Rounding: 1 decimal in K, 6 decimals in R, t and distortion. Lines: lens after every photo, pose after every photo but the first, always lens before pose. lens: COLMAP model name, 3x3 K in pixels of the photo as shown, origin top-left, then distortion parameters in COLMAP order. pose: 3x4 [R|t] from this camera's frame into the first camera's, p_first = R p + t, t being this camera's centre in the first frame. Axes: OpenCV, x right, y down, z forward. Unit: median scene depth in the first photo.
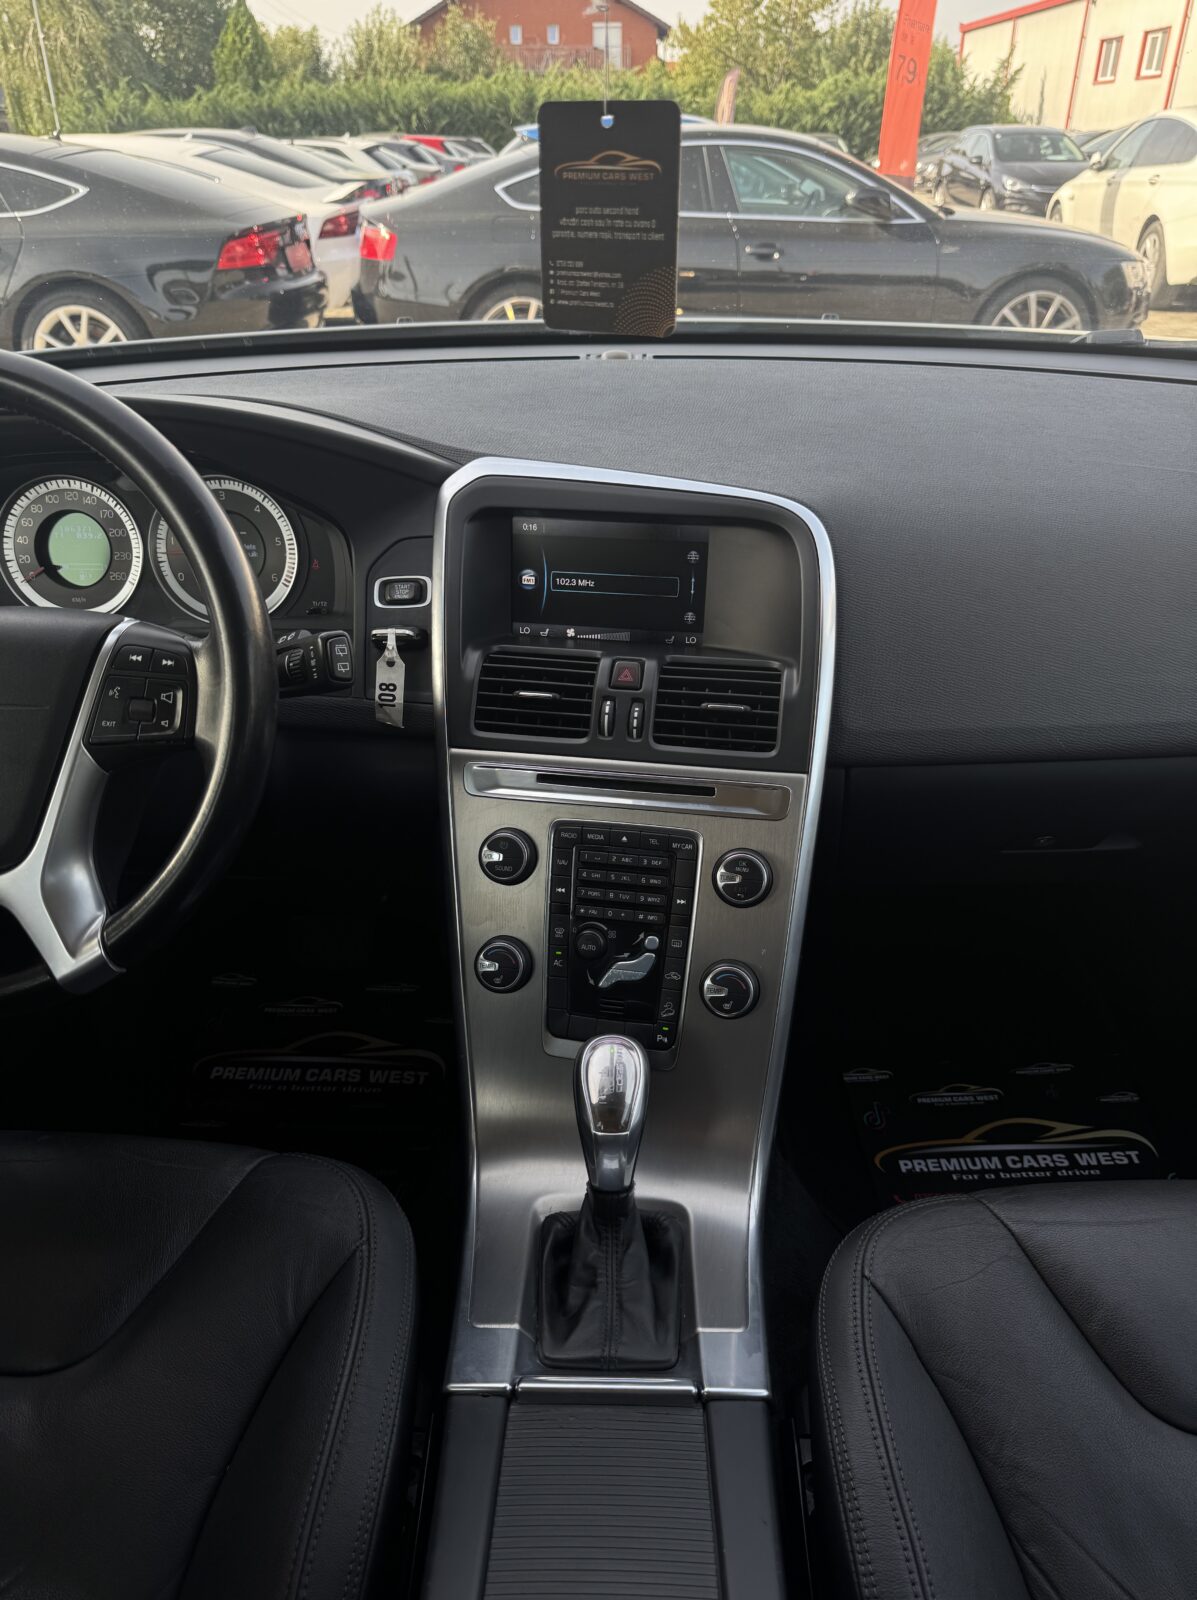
lens RADIAL K [[1151.1, 0, 602.2], [0, 1151.1, 809.6], [0, 0, 1]] dist [0.018835, -0.026570]
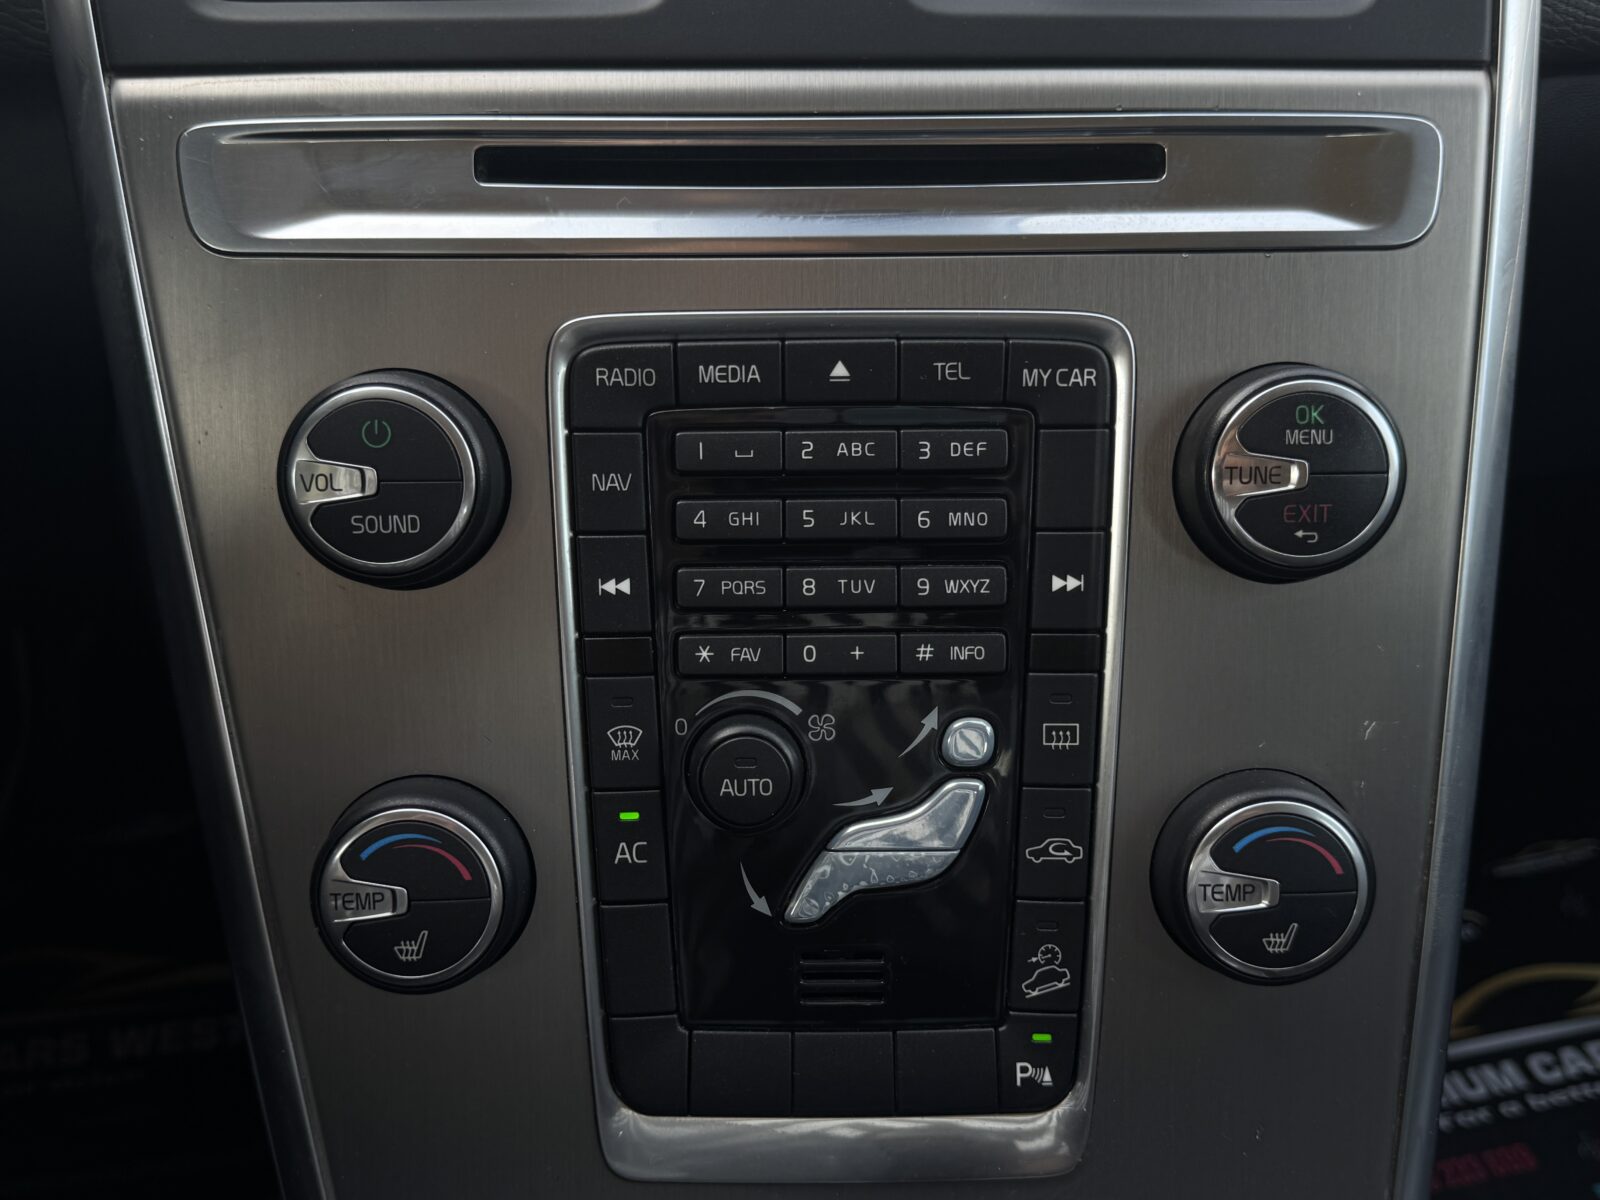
lens RADIAL K [[1591.9, 0, 798.7], [0, 1591.9, 605.4], [0, 0, 1]] dist [0.038025, 0.000000]
pose [[0.979628, -0.102082, 0.172943, -0.053263], [0.087481, 0.992087, 0.090062, 0.040560], [-0.180768, -0.073098, 0.980806, 0.567946]]
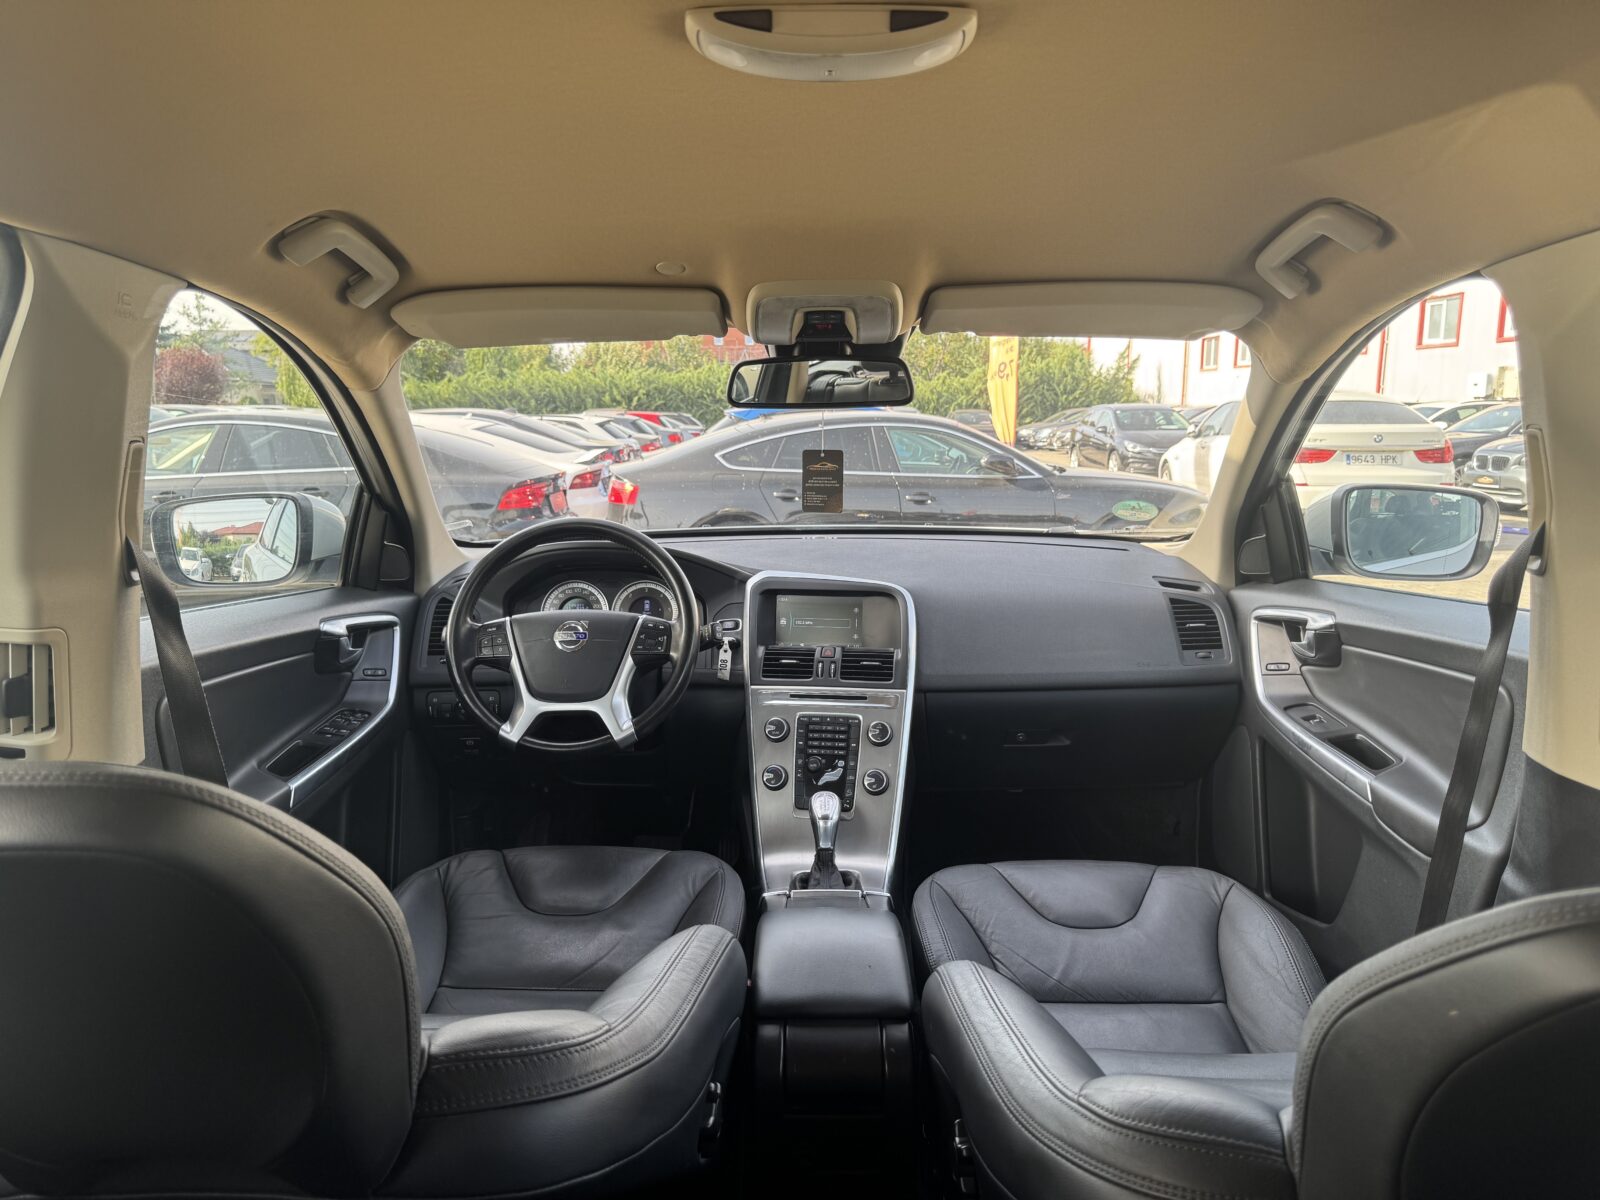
lens RADIAL K [[1151.1, 0, 800.8], [0, 1151.1, 601.8], [0, 0, 1]] dist [0.018835, -0.026570]
pose [[0.999954, -0.001733, 0.009427, -0.051332], [0.004955, 0.935373, -0.353629, 0.554509], [-0.008205, 0.353660, 0.935338, -1.108243]]
